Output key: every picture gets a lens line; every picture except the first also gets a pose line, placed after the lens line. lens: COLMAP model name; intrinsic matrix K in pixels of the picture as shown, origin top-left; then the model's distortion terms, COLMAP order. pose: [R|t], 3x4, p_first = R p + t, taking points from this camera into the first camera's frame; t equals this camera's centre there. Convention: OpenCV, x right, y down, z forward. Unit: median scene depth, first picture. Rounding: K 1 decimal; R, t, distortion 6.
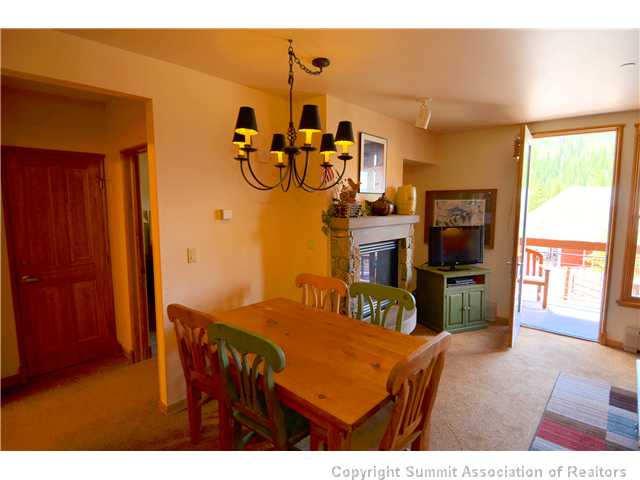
lens RADIAL K [[332.6, 0, 323.8], [0, 332.6, 240.0], [0, 0, 1]] dist [0.047480, -0.053761]
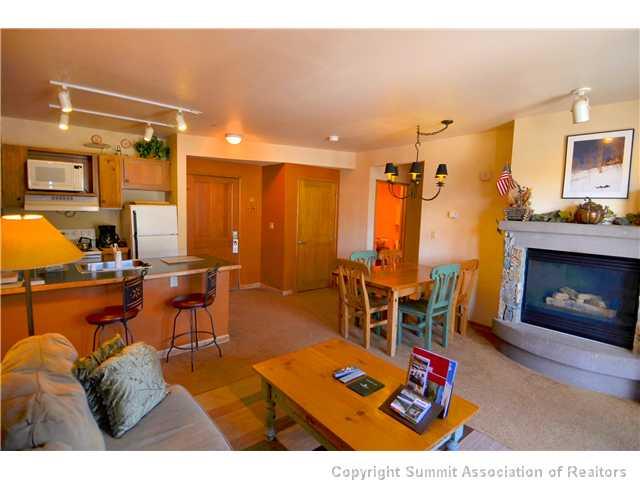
lens RADIAL K [[332.6, 0, 323.8], [0, 332.6, 240.0], [0, 0, 1]] dist [0.047480, -0.053761]
pose [[-0.144358, 0.092925, -0.985153, 1.223712], [-0.132411, 0.984813, 0.112296, -0.042737], [0.980626, 0.146656, -0.129861, 0.487700]]
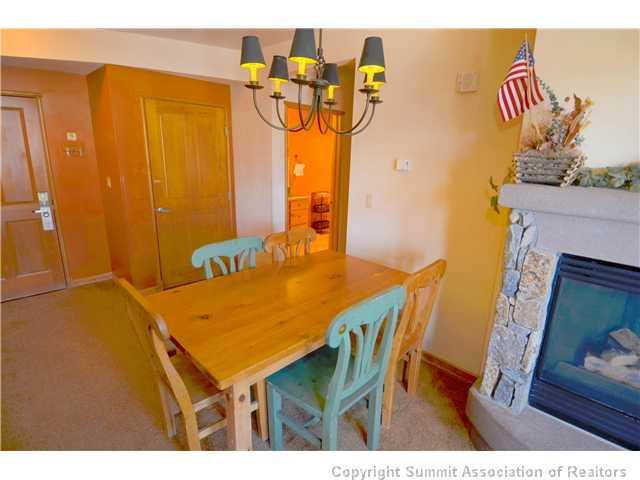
lens RADIAL K [[332.6, 0, 323.8], [0, 332.6, 240.0], [0, 0, 1]] dist [0.047480, -0.053761]
pose [[-0.043155, 0.257868, -0.965216, 0.524796], [-0.132930, 0.956044, 0.261361, -0.071958], [0.990185, 0.139585, -0.006980, 0.674703]]
